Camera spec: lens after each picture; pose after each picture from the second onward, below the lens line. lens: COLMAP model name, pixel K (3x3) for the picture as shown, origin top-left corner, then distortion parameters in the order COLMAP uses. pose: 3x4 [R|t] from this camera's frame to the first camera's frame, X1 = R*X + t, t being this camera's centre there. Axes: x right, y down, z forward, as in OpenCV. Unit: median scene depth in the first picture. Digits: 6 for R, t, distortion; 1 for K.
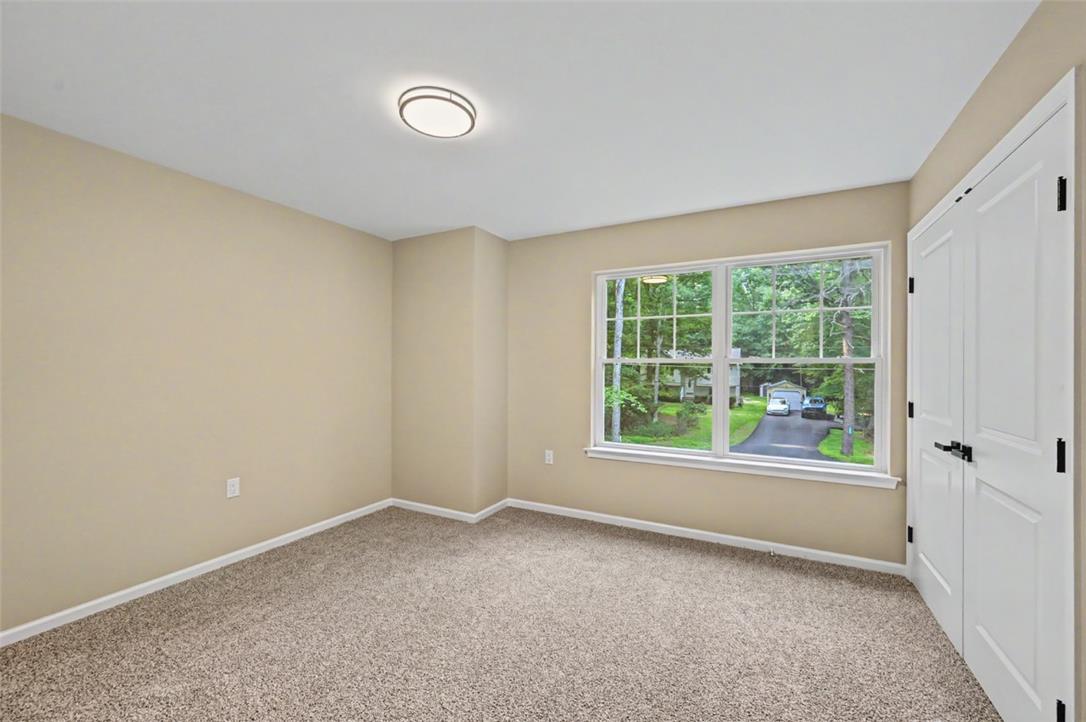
lens RADIAL K [[432.4, 0, 546.2], [0, 432.4, 367.9], [0, 0, 1]] dist [-0.001341, 0.000052]
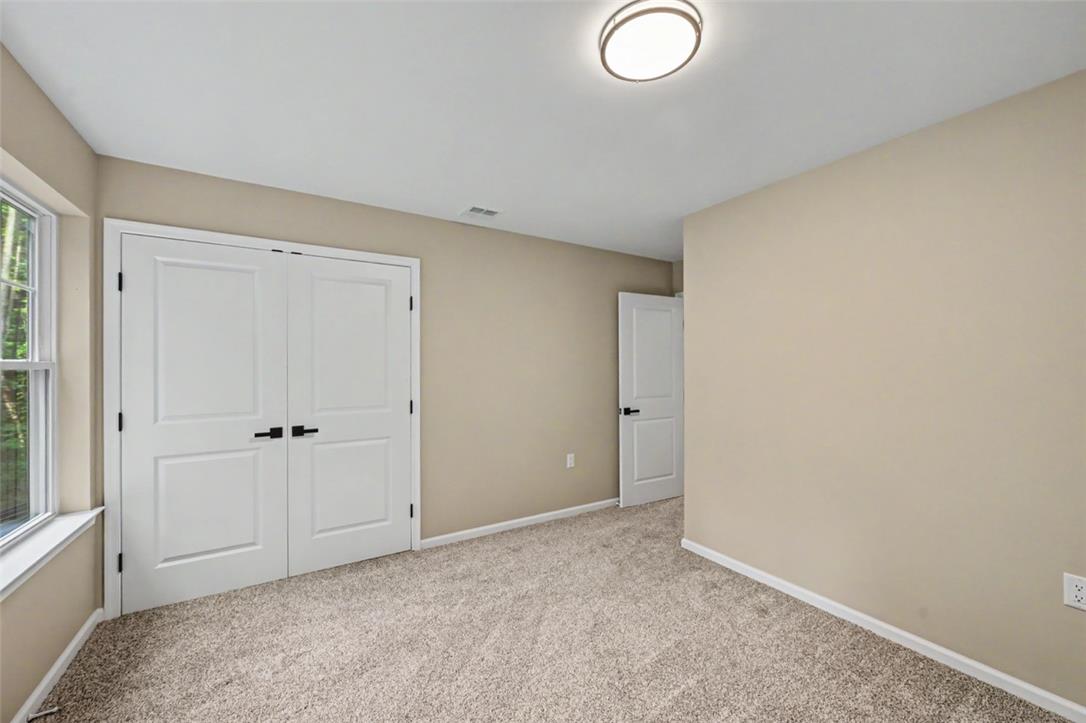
lens RADIAL K [[427.3, 0, 543.3], [0, 427.3, 365.2], [0, 0, 1]] dist [-0.001280, -0.000120]
pose [[-0.862009, 0.001785, 0.506890, -0.283952], [0.003563, 0.999990, 0.002539, -0.015904], [-0.506881, 0.003995, -0.862007, 1.047326]]
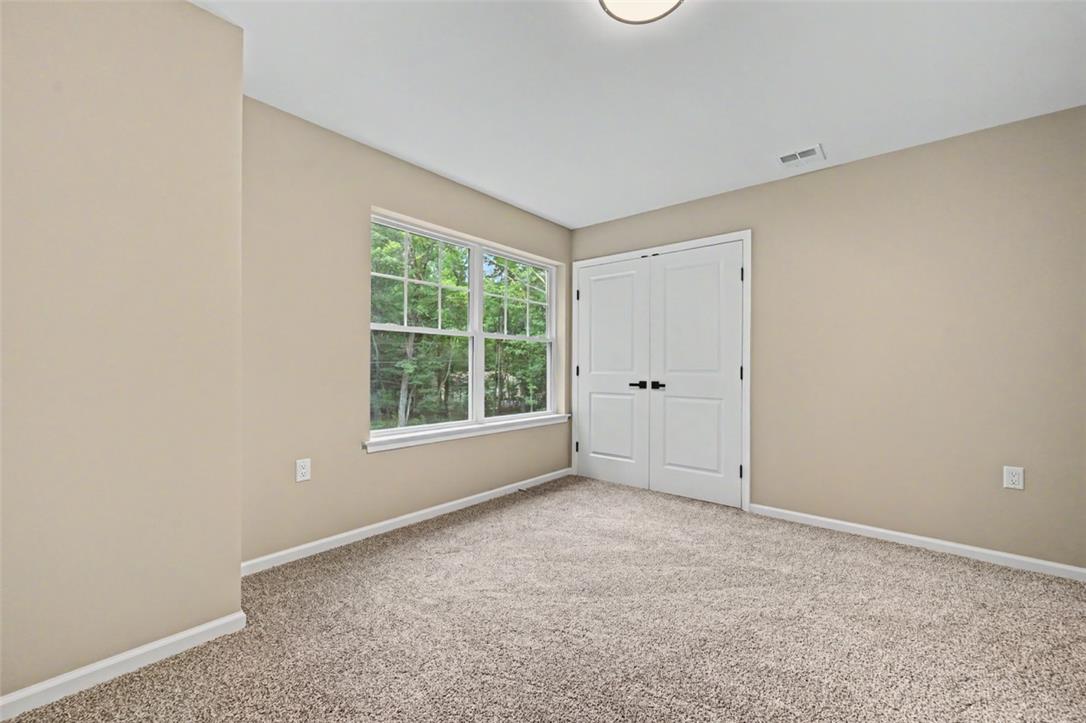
lens RADIAL K [[432.4, 0, 546.2], [0, 432.4, 368.4], [0, 0, 1]] dist [-0.001341, 0.000052]
pose [[0.214524, -0.003740, 0.976712, -0.633673], [-0.001146, 0.999991, 0.004081, 0.064237], [-0.976718, -0.001995, 0.214518, 0.607402]]
